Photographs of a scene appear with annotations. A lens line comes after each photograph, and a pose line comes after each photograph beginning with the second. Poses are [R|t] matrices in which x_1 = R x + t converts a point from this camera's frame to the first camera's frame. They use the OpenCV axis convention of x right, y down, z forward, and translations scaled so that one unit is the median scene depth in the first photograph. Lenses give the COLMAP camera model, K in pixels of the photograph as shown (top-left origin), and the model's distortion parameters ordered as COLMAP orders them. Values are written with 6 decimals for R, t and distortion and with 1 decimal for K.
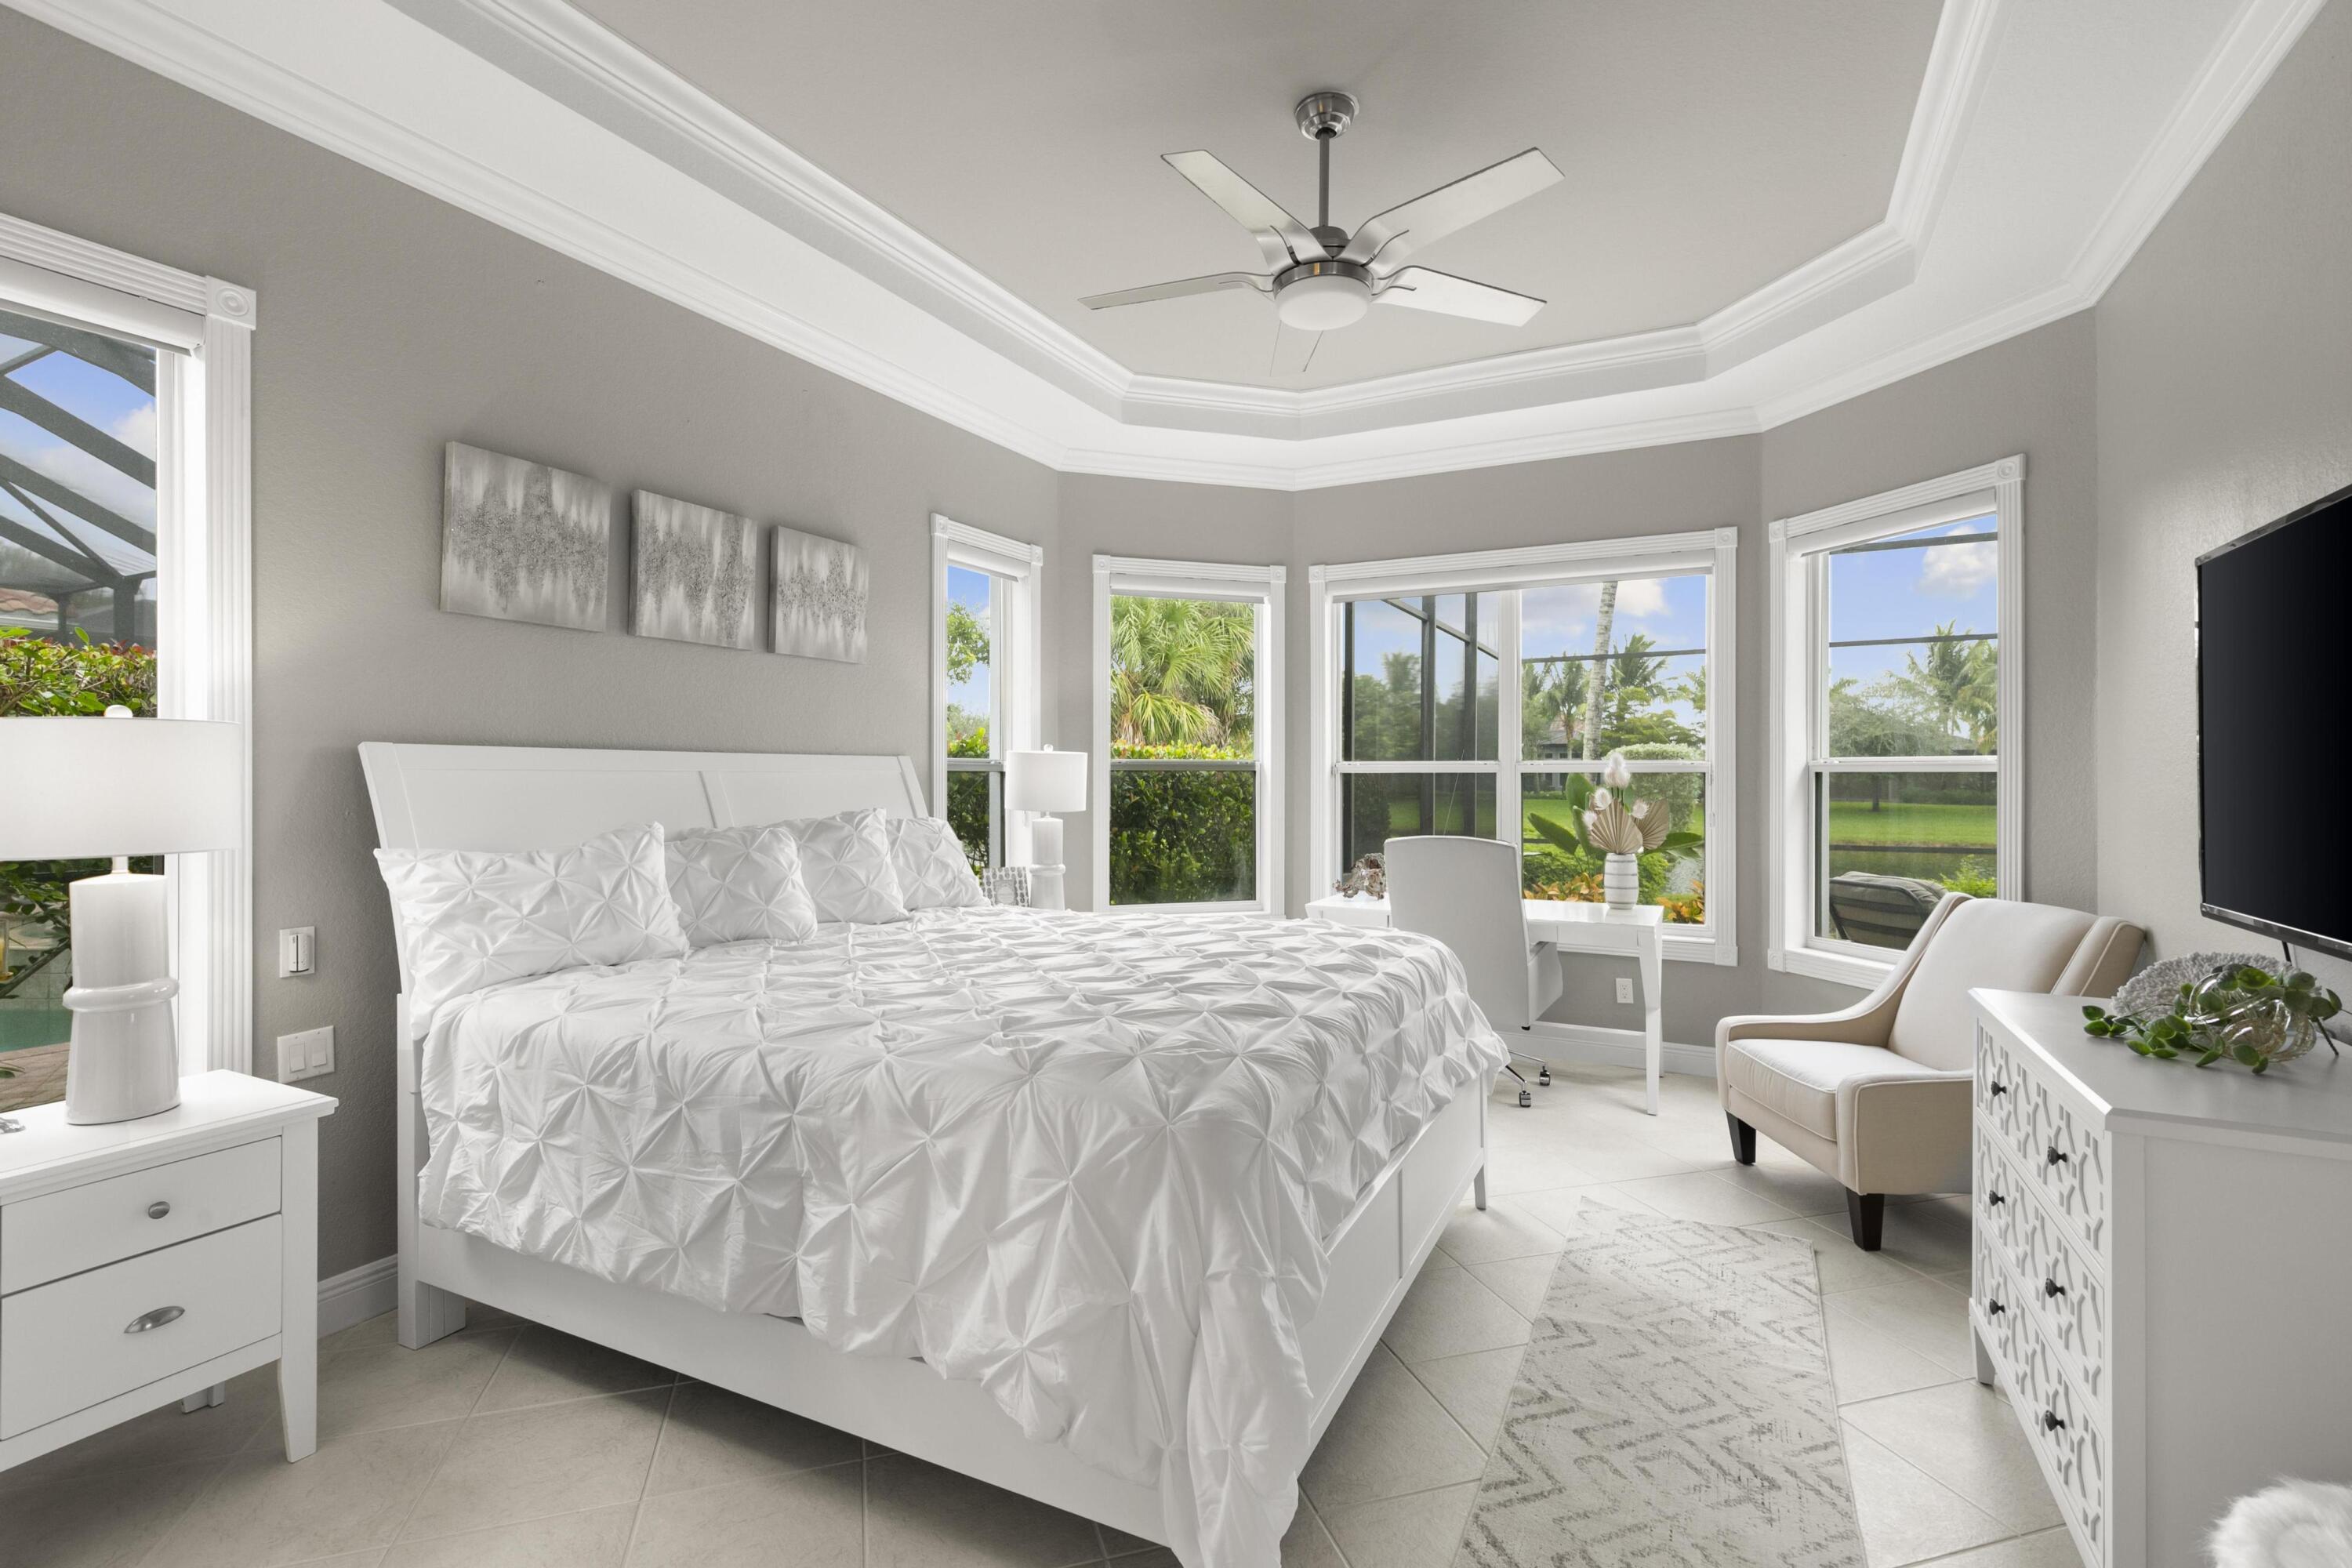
lens RADIAL K [[1041.7, 0, 1174.3], [0, 1041.7, 761.1], [0, 0, 1]] dist [0.000035, 0.000055]
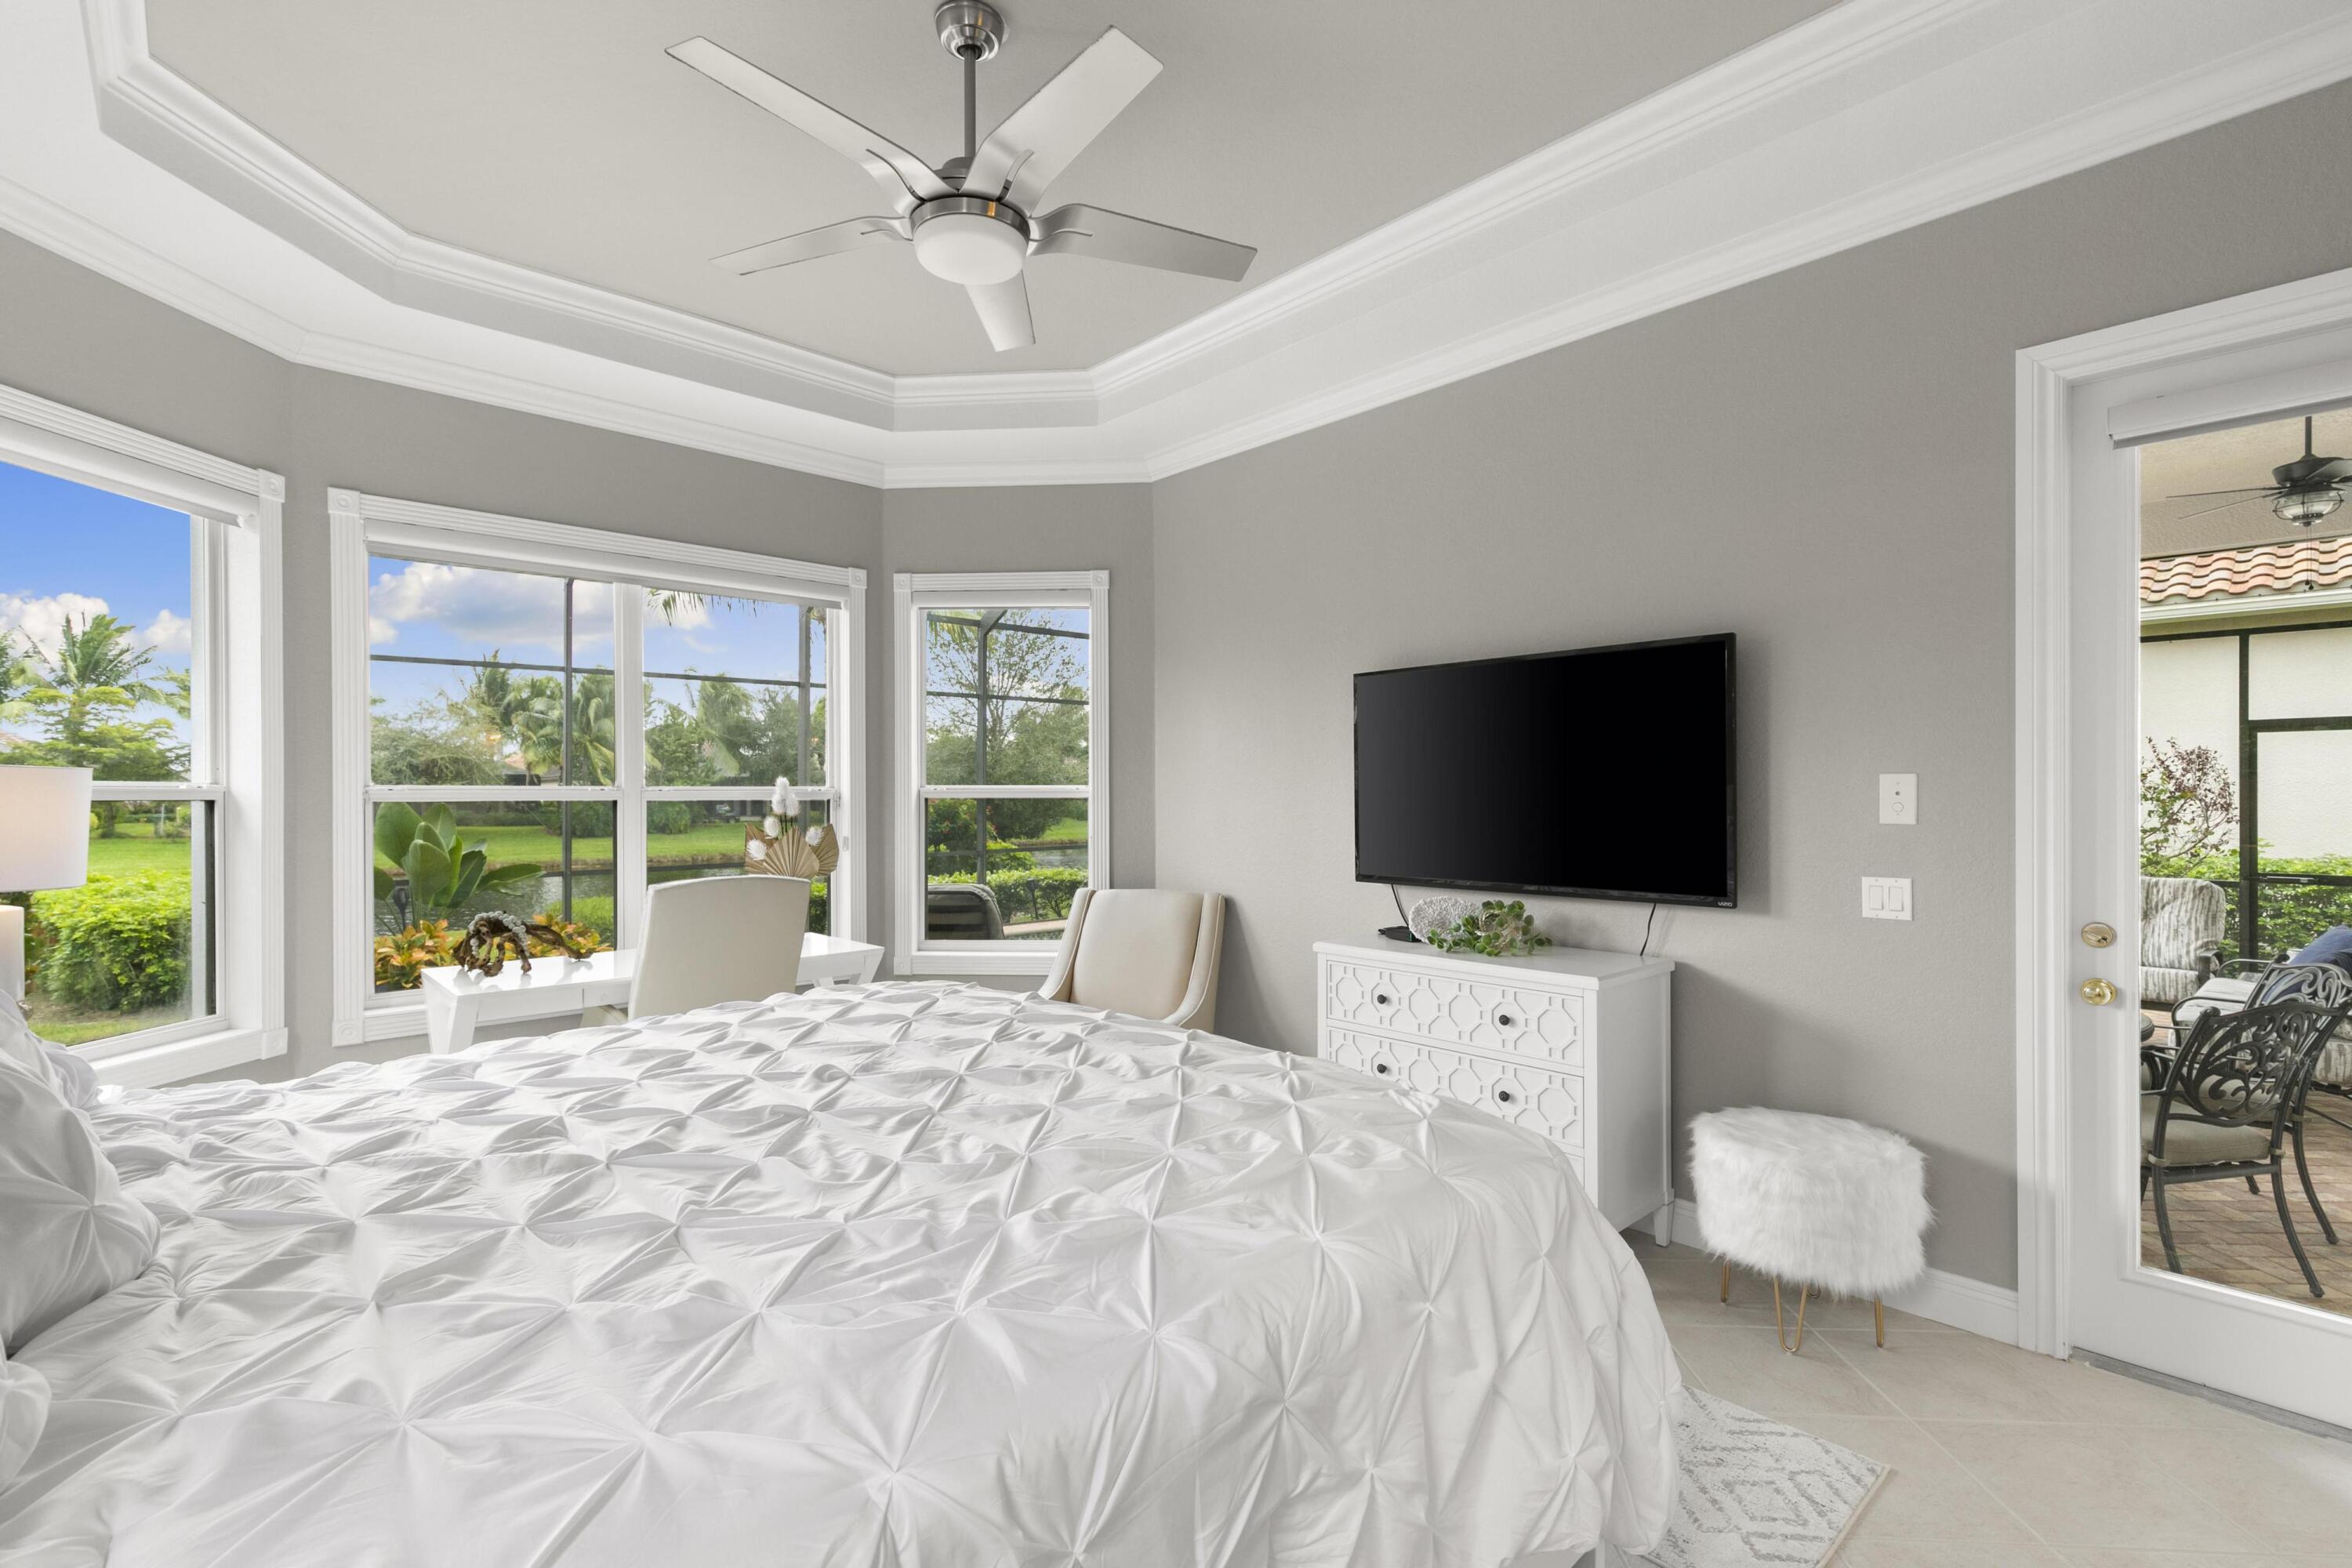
lens RADIAL K [[1049.2, 0, 1174.8], [0, 1049.2, 793.3], [0, 0, 1]] dist [0.001830, 0.000565]
pose [[0.327481, -0.004832, 0.944846, -0.371435], [-0.002723, 0.999978, 0.006057, -0.002477], [-0.944854, -0.004556, 0.327460, 0.339824]]
